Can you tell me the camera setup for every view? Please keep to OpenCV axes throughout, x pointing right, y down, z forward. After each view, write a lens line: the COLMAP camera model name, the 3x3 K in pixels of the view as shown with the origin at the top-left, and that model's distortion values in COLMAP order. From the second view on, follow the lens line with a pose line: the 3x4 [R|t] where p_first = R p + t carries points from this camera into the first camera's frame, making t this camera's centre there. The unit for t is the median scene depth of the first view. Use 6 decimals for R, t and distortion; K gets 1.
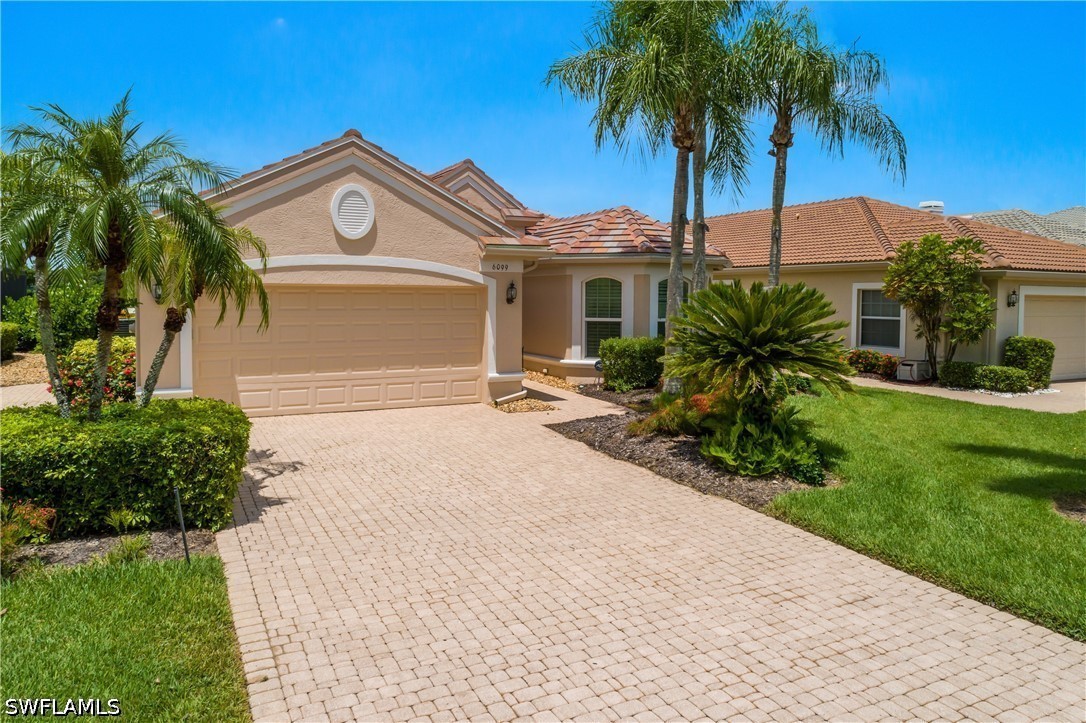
lens RADIAL K [[737.2, 0, 528.9], [0, 737.2, 325.8], [0, 0, 1]] dist [-0.003987, 0.000488]
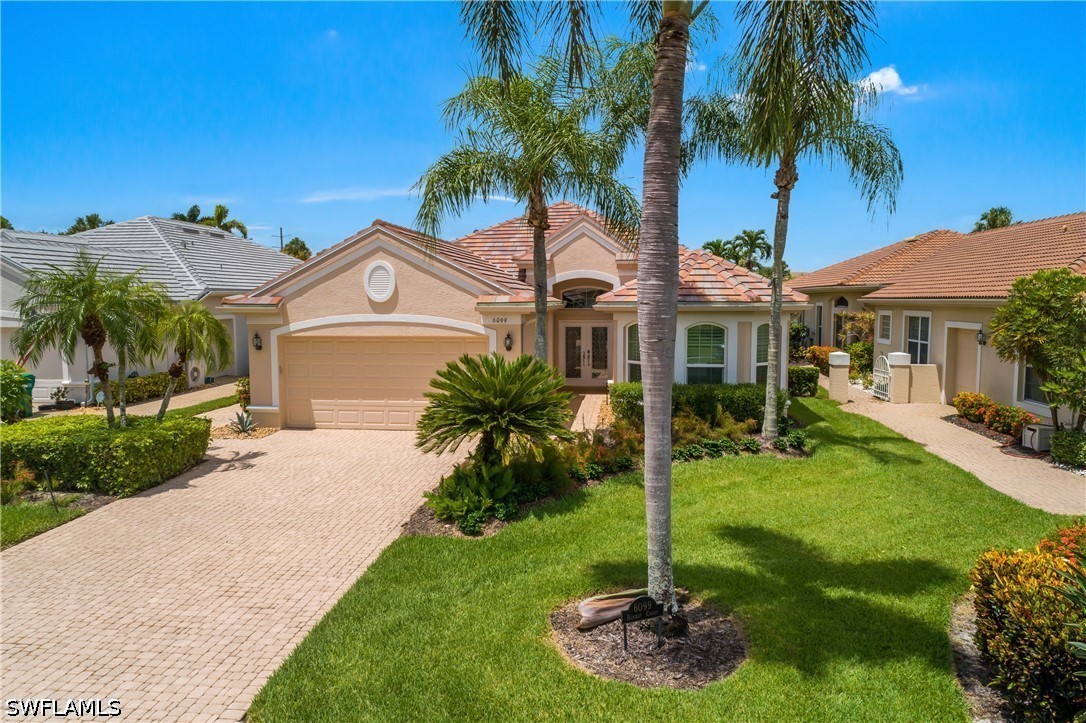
lens RADIAL K [[720.7, 0, 543.0], [0, 720.7, 361.5], [0, 0, 1]] dist [-0.005597, 0.001435]
pose [[0.837518, 0.037685, -0.545109, 0.755179], [-0.012960, 0.998708, 0.049131, -0.081606], [0.546257, -0.034083, 0.836924, 0.069014]]
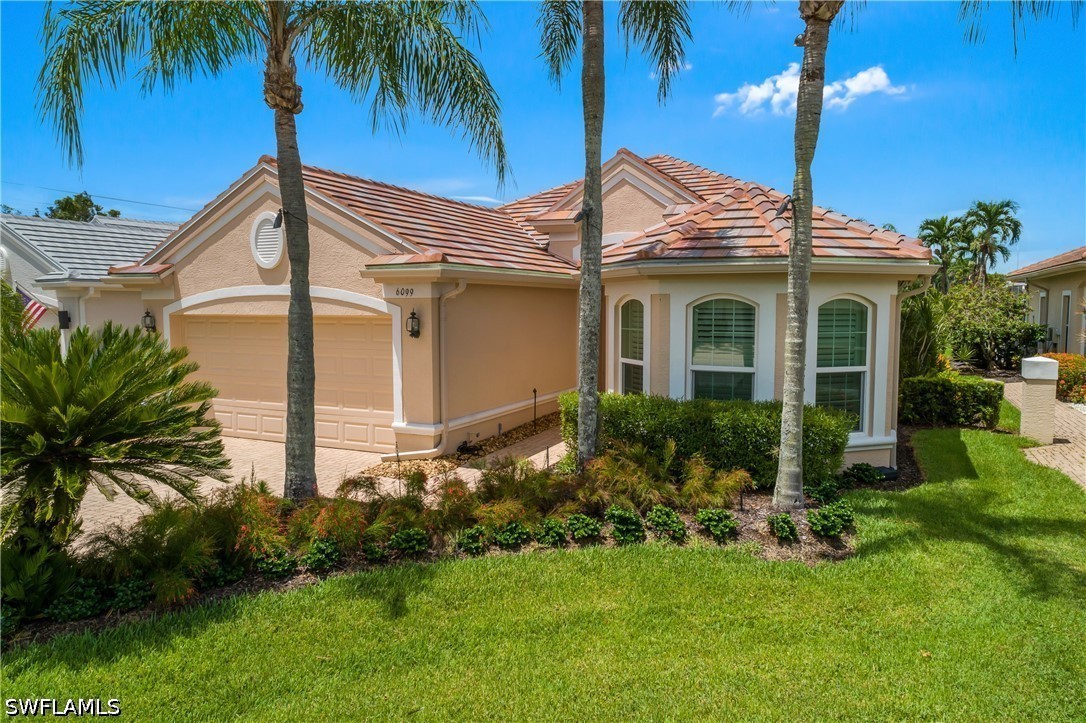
lens RADIAL K [[720.7, 0, 543.0], [0, 720.7, 361.5], [0, 0, 1]] dist [-0.005597, 0.001435]
pose [[0.616775, 0.054273, -0.785266, 0.776310], [-0.026497, 0.998486, 0.048198, -0.052471], [0.786693, -0.008921, 0.617280, 0.726324]]
